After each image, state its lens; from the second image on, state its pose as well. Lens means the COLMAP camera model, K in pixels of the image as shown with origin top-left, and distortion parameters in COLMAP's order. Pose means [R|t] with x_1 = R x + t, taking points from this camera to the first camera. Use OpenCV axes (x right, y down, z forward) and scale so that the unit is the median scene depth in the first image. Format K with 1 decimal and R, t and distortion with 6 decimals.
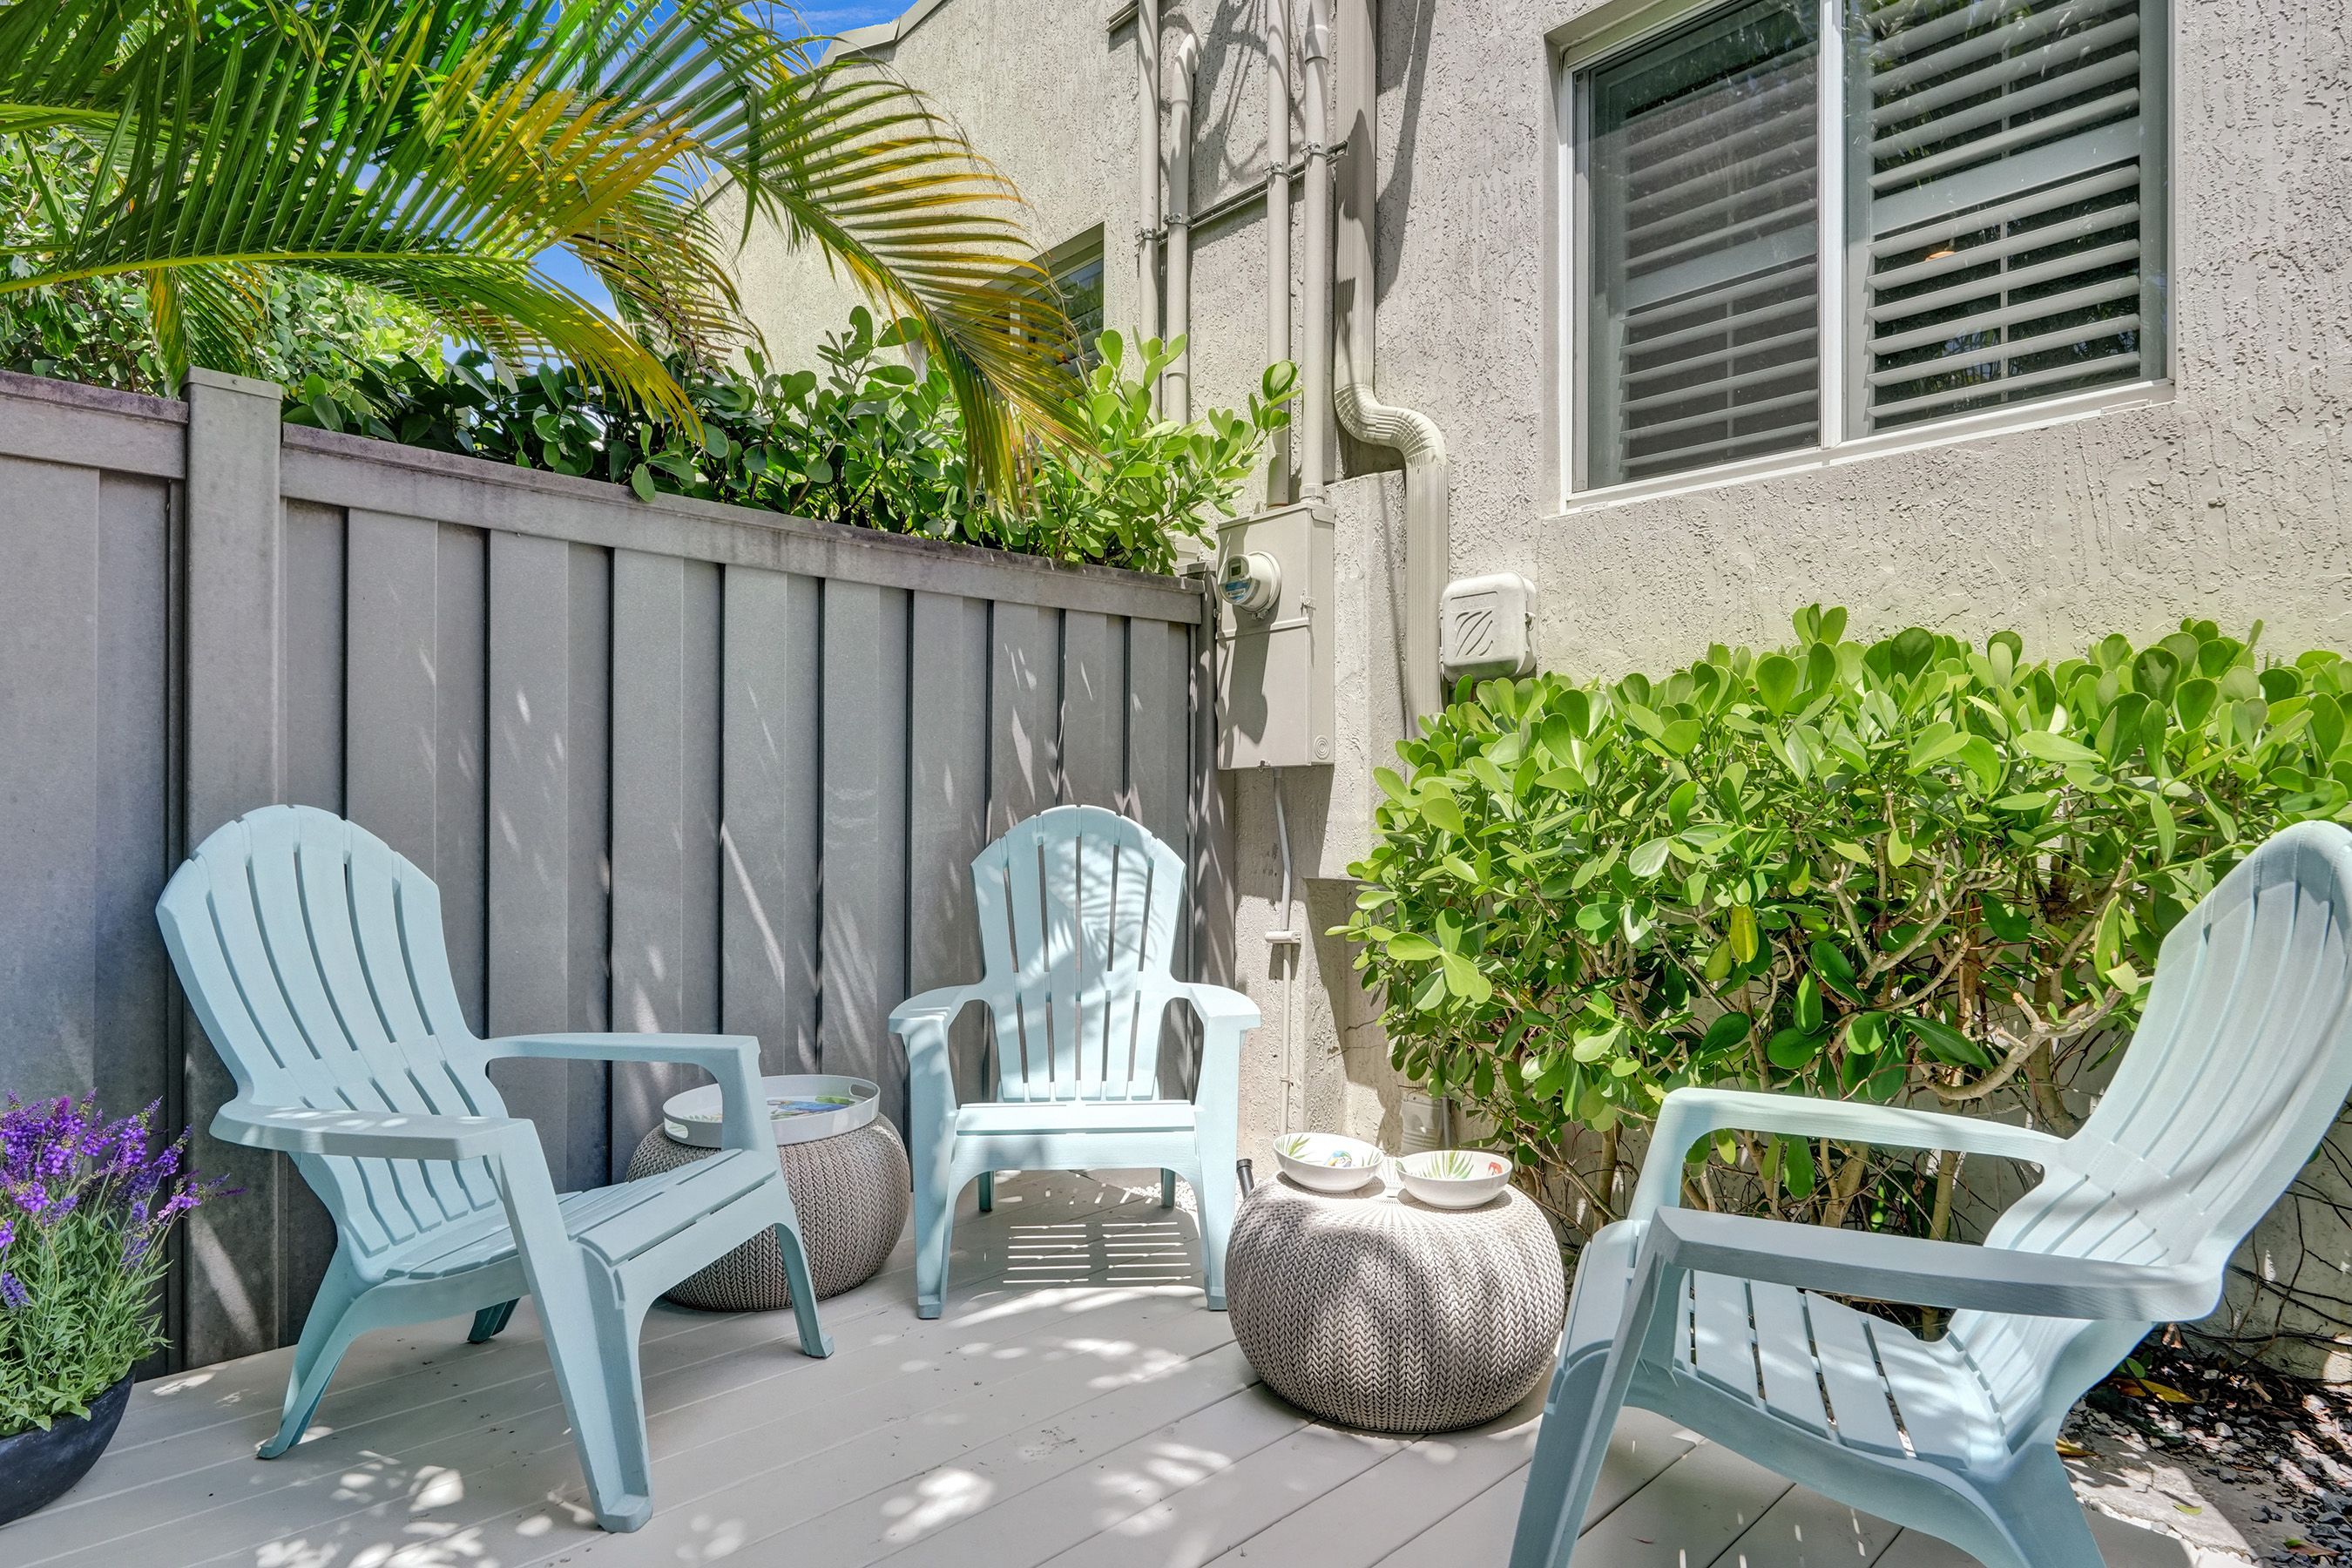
lens RADIAL K [[1286.7, 0, 1188.4], [0, 1286.7, 794.3], [0, 0, 1]] dist [0.002217, 0.000280]
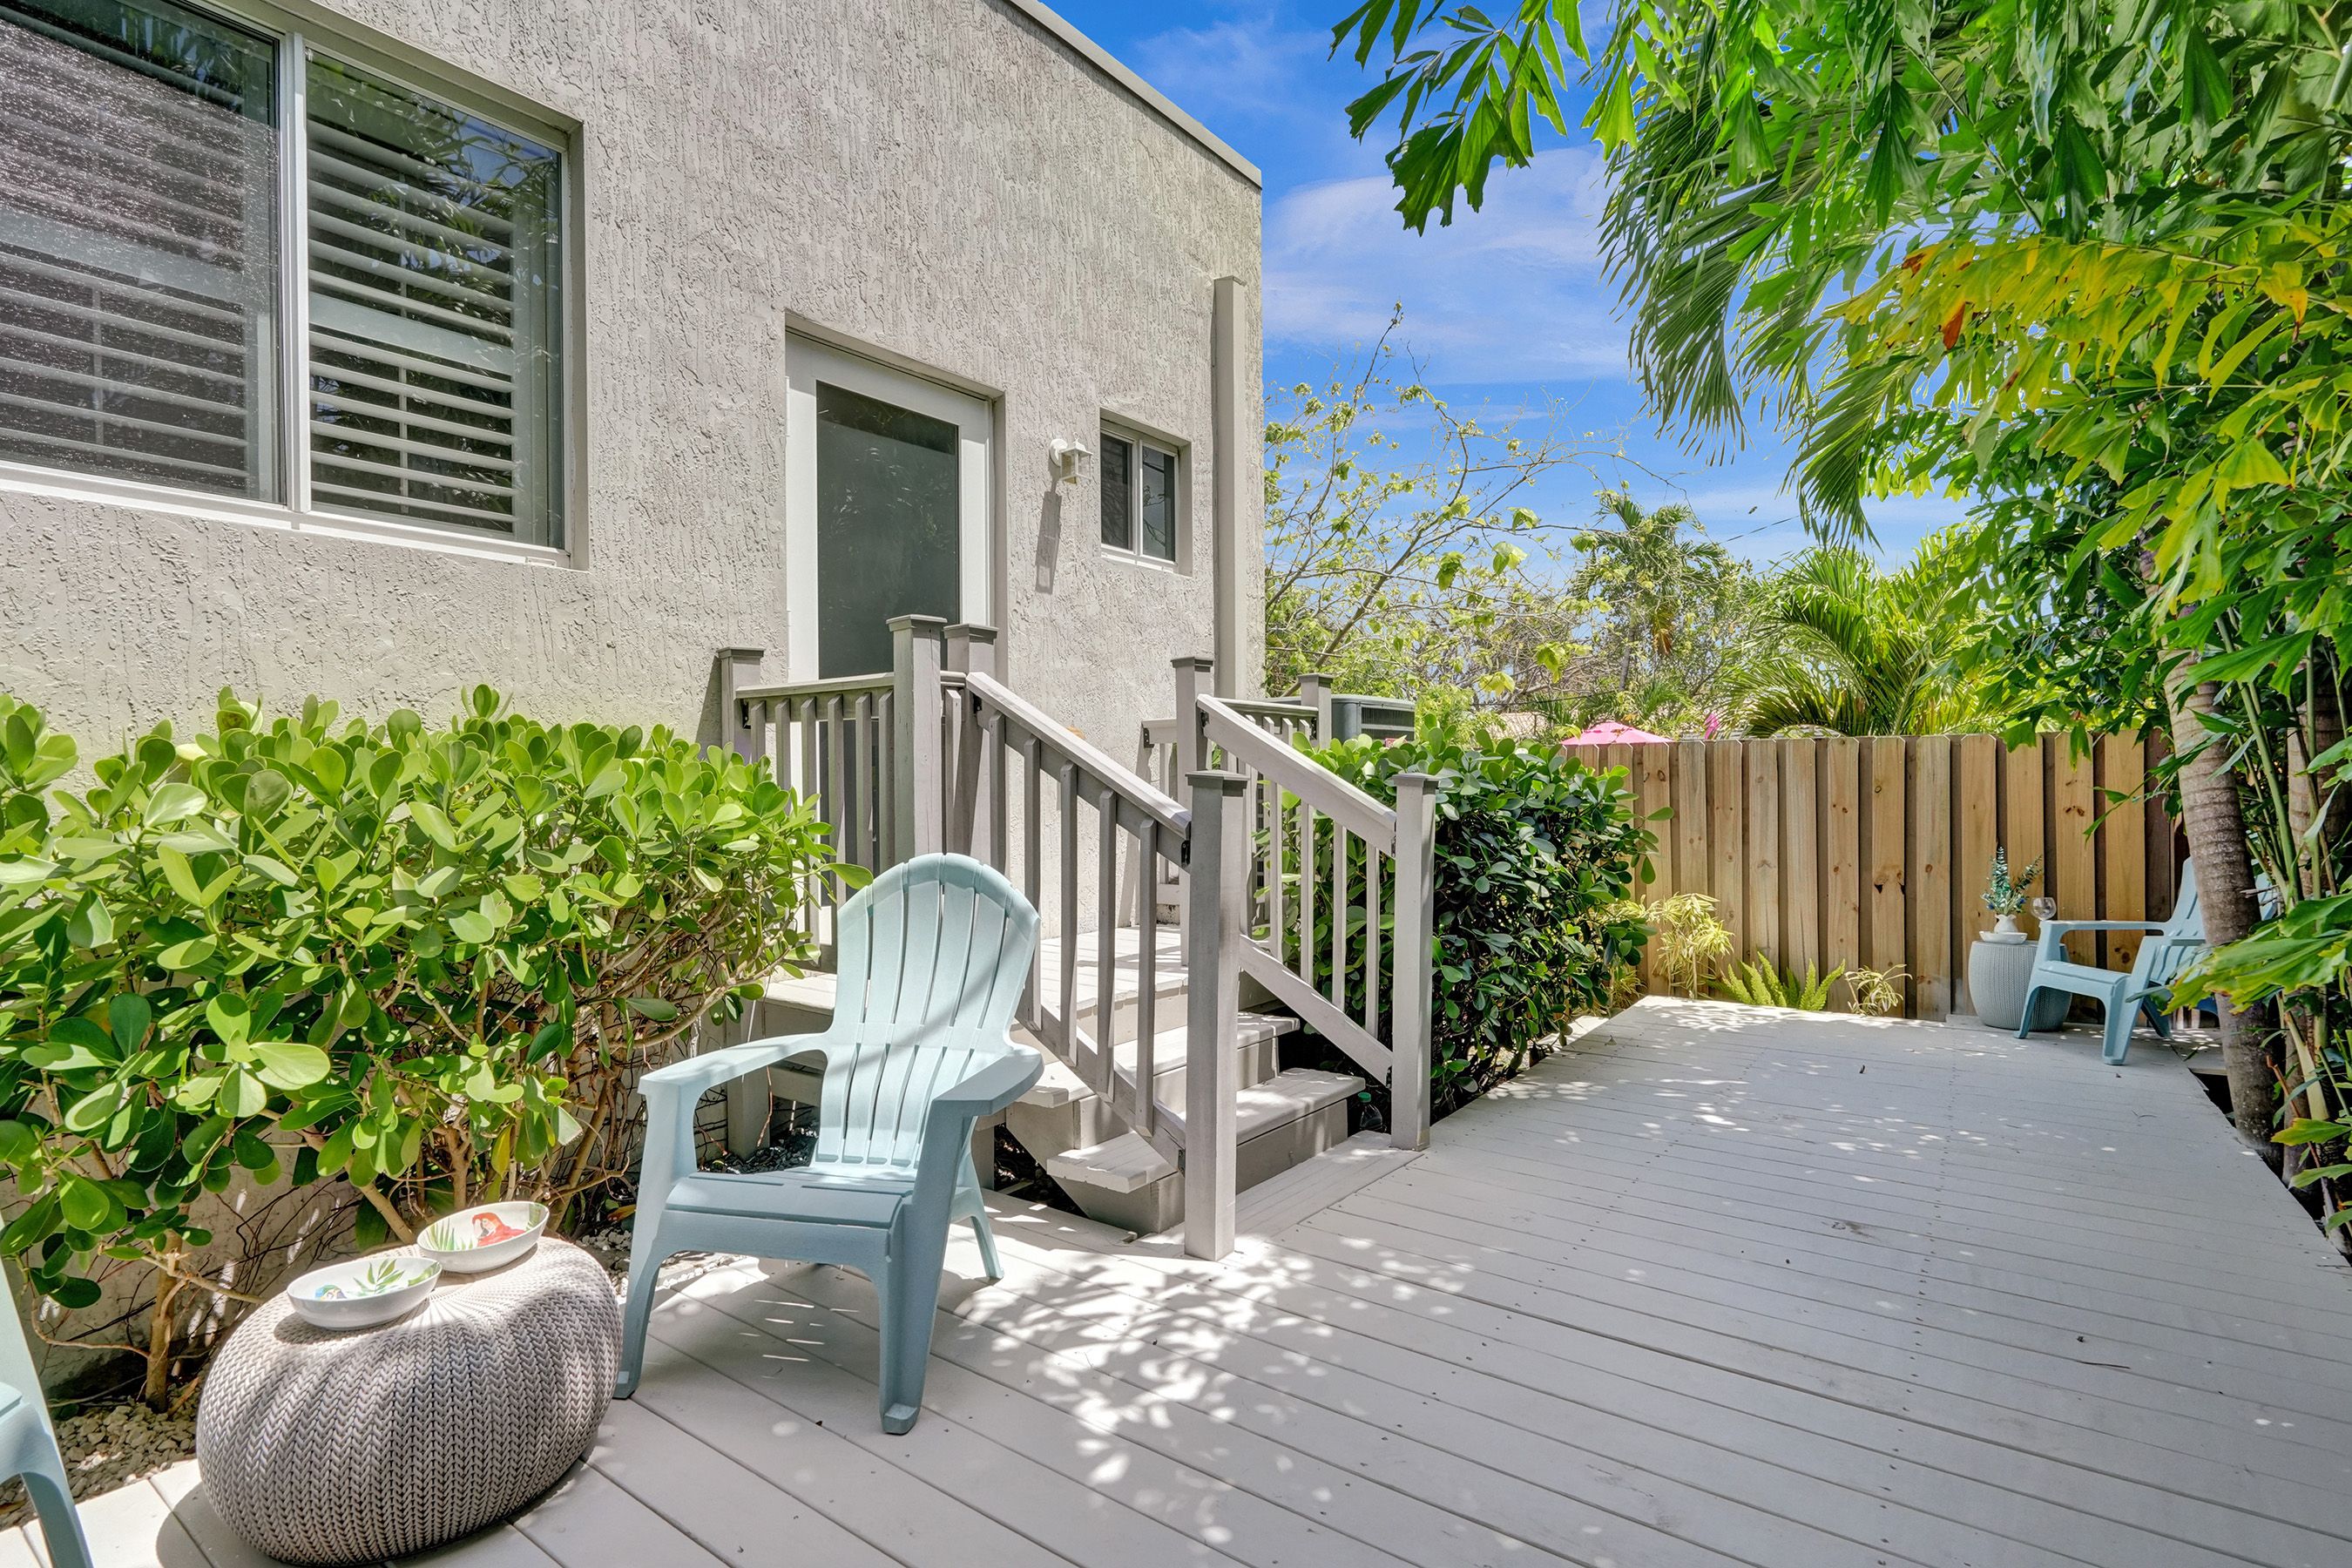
lens RADIAL K [[1123.6, 0, 1172.5], [0, 1123.6, 801.5], [0, 0, 1]] dist [-0.007546, 0.002661]
pose [[-0.156840, -0.011426, 0.987558, -0.548998], [-0.004925, 0.999930, 0.010787, -0.043322], [-0.987612, -0.003172, -0.156885, 0.439864]]
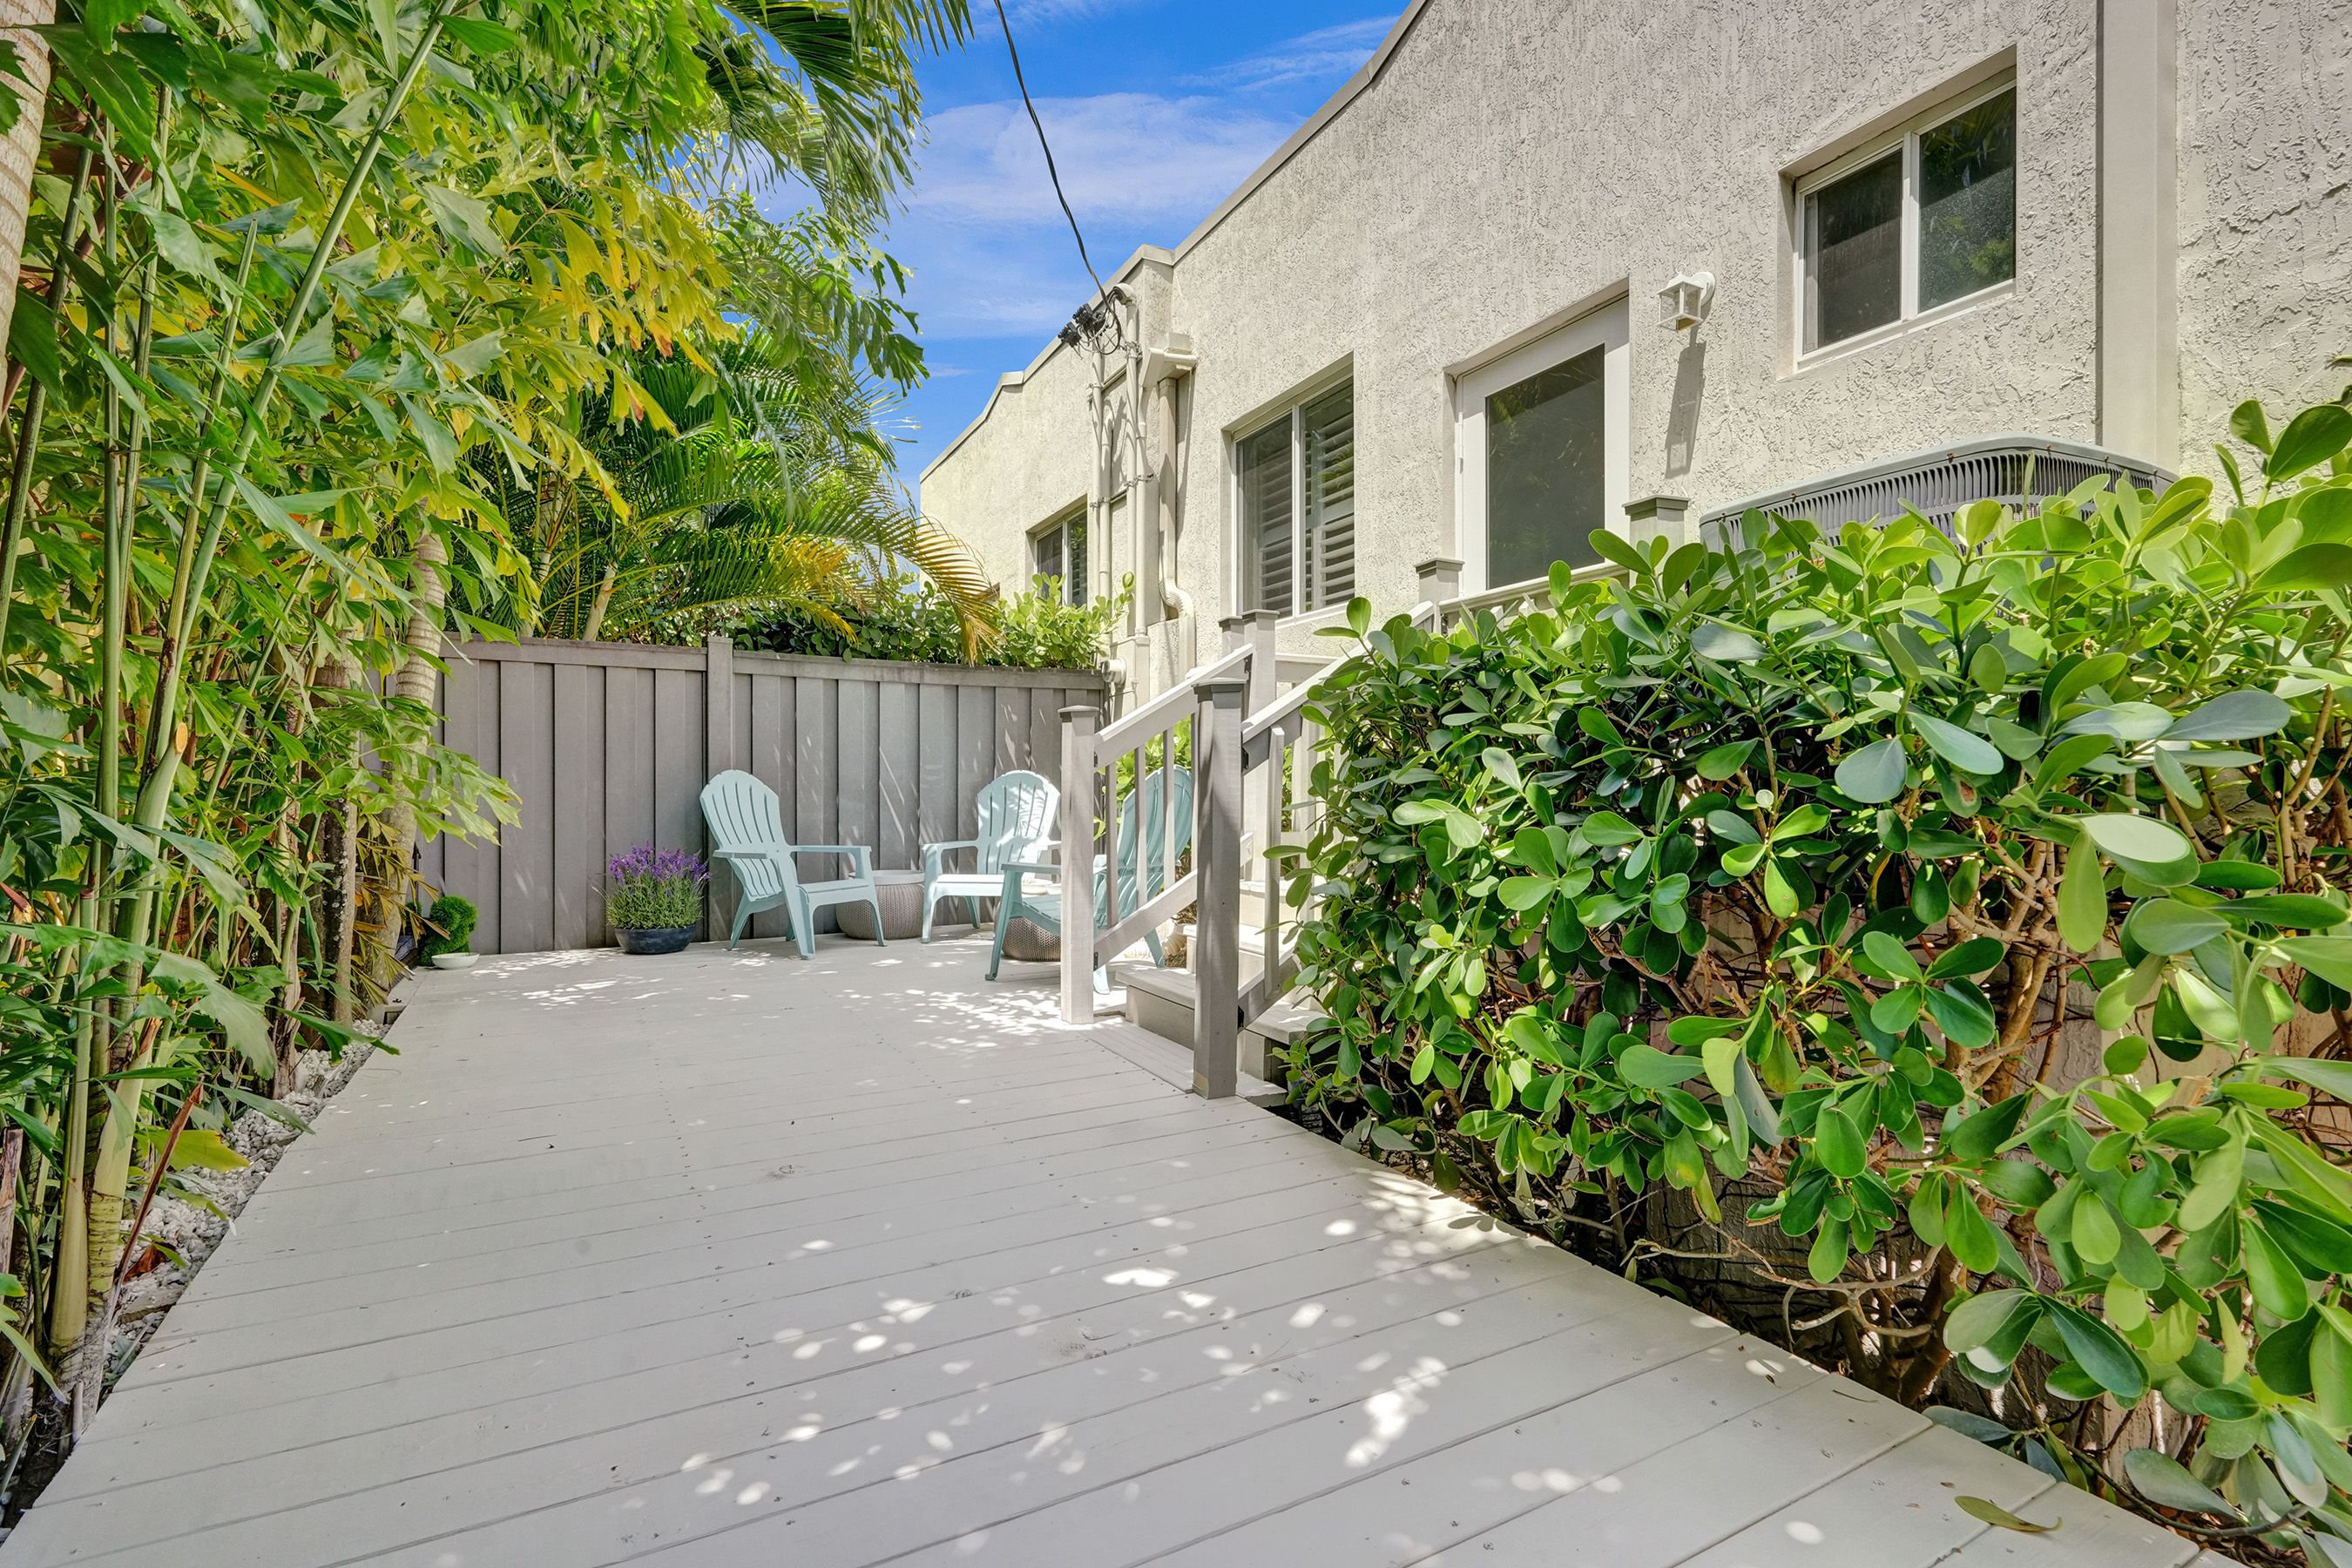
lens RADIAL K [[1093.0, 0, 1184.6], [0, 1093.0, 779.4], [0, 0, 1]] dist [-0.002902, 0.001193]
pose [[0.965442, -0.007863, -0.260501, 0.840527], [0.007966, 0.999968, -0.000660, 0.031489], [0.260498, -0.001438, 0.965473, -1.028991]]
